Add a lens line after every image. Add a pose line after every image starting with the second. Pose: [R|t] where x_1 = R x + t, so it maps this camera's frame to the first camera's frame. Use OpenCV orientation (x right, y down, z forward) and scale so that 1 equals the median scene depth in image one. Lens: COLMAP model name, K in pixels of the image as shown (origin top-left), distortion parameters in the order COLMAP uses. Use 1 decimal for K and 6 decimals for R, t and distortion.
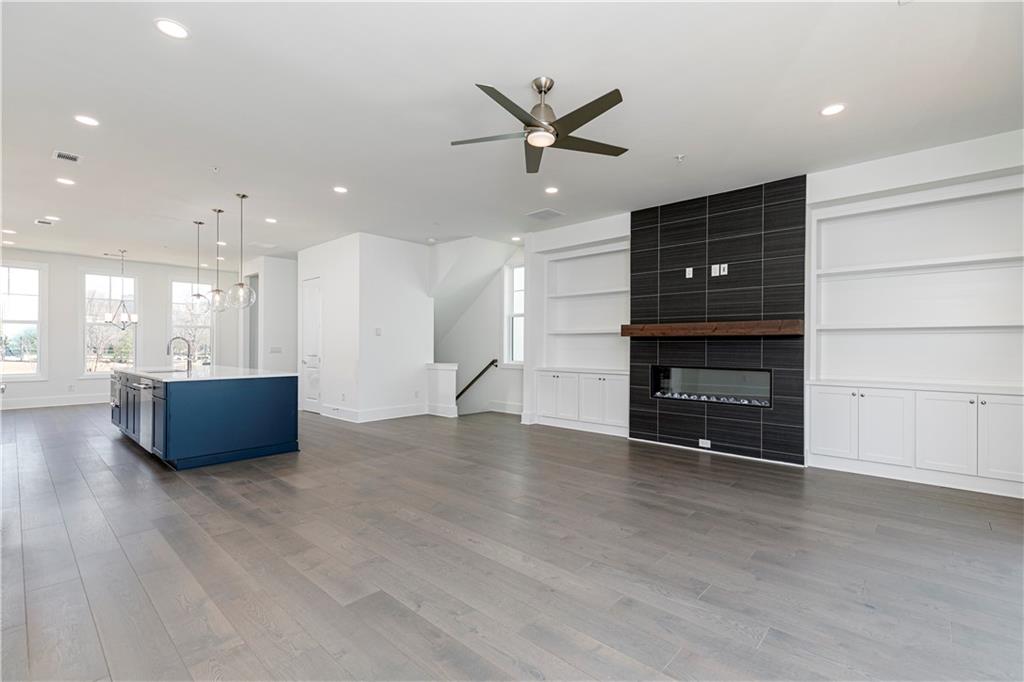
lens RADIAL K [[460.6, 0, 509.0], [0, 460.6, 344.7], [0, 0, 1]] dist [0.010148, 0.000289]
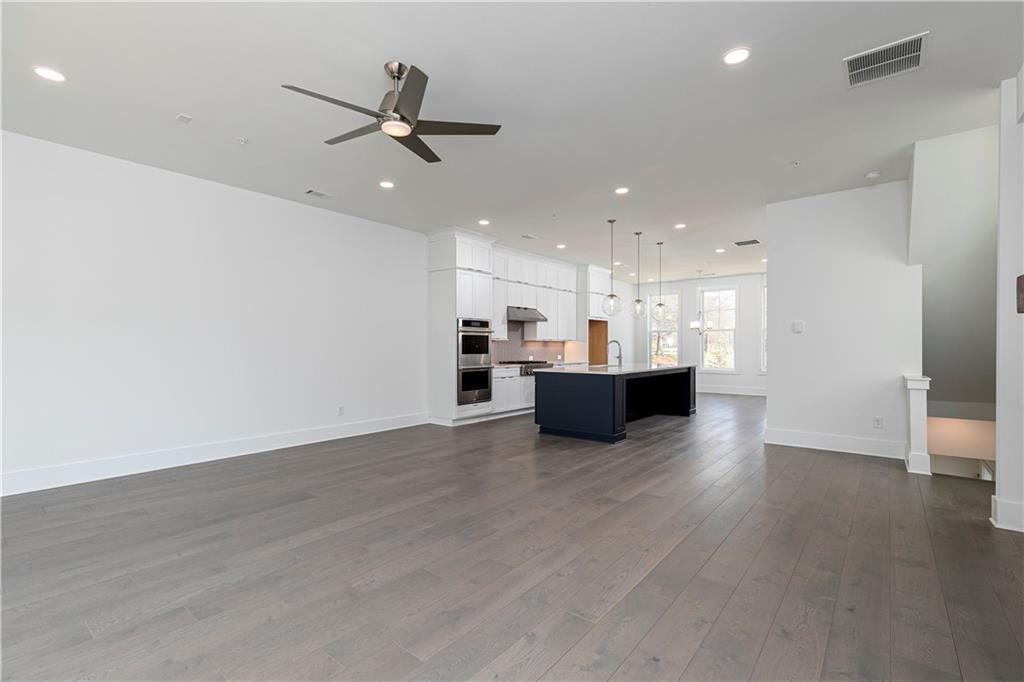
lens RADIAL K [[460.6, 0, 511.1], [0, 460.6, 336.4], [0, 0, 1]] dist [0.010148, 0.000289]
pose [[0.053578, -0.026255, -0.998218, 0.861641], [0.002876, 0.999654, -0.026138, 0.007970], [0.998560, -0.001471, 0.053635, 0.985056]]
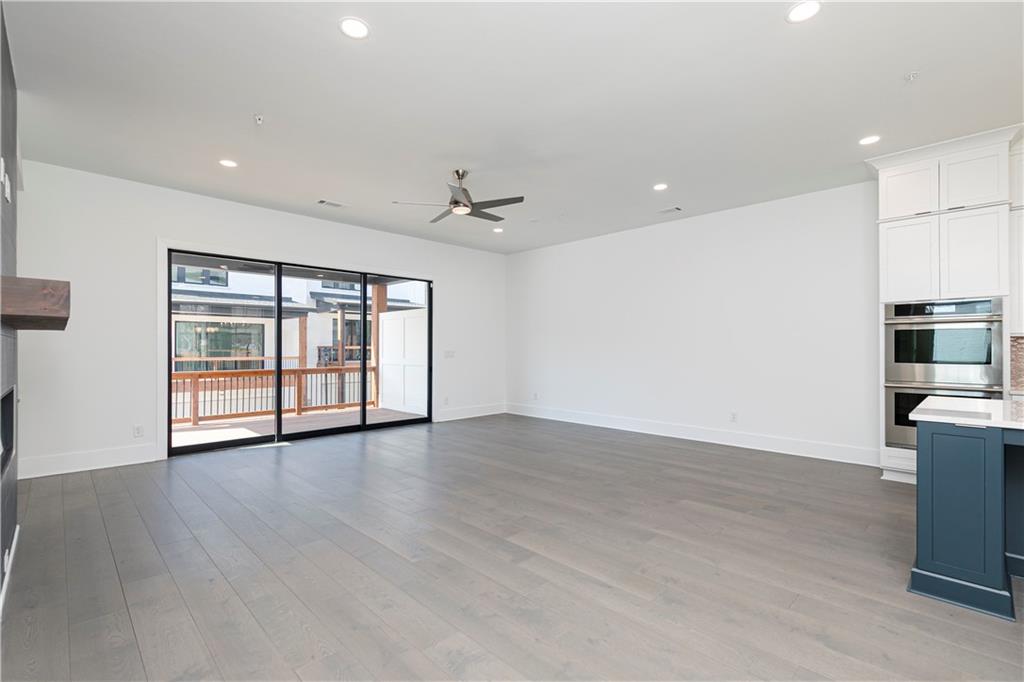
lens RADIAL K [[460.6, 0, 514.9], [0, 460.6, 349.3], [0, 0, 1]] dist [0.010148, 0.000289]
pose [[-0.998552, -0.004900, 0.053576, -0.151799], [-0.004991, 0.999986, -0.001571, 0.004395], [-0.053568, -0.001836, -0.998563, 2.058178]]
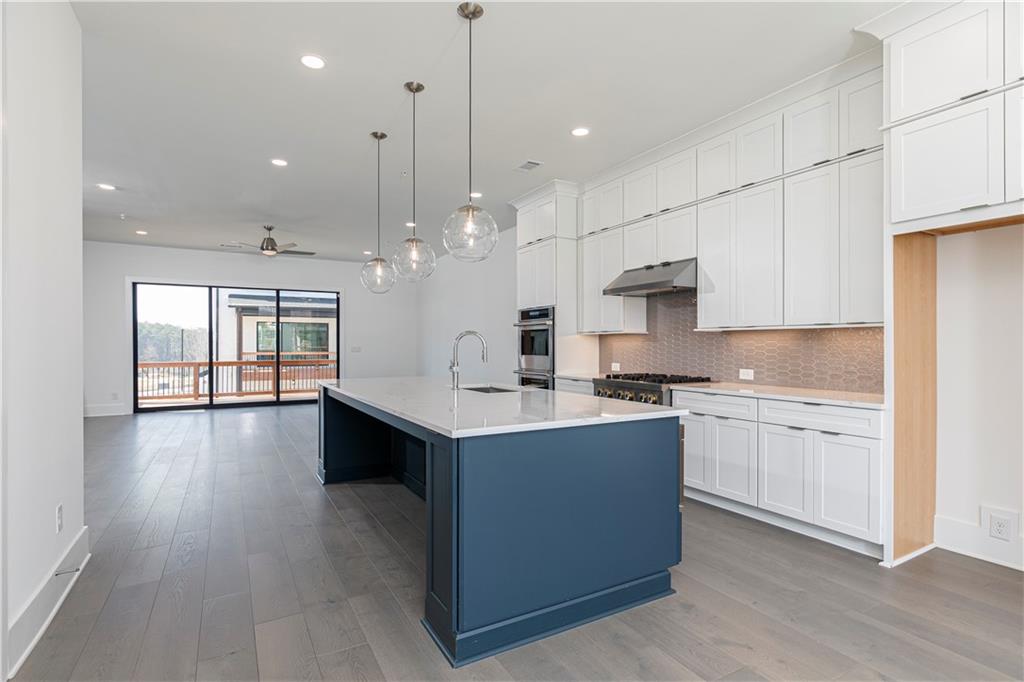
lens RADIAL K [[496.1, 0, 511.8], [0, 496.1, 344.2], [0, 0, 1]] dist [0.003752, 0.000275]
pose [[-0.950675, -0.001663, 0.310185, -1.448594], [-0.002603, 0.999993, -0.002615, 0.002414], [-0.310179, -0.003293, -0.950673, 2.410528]]
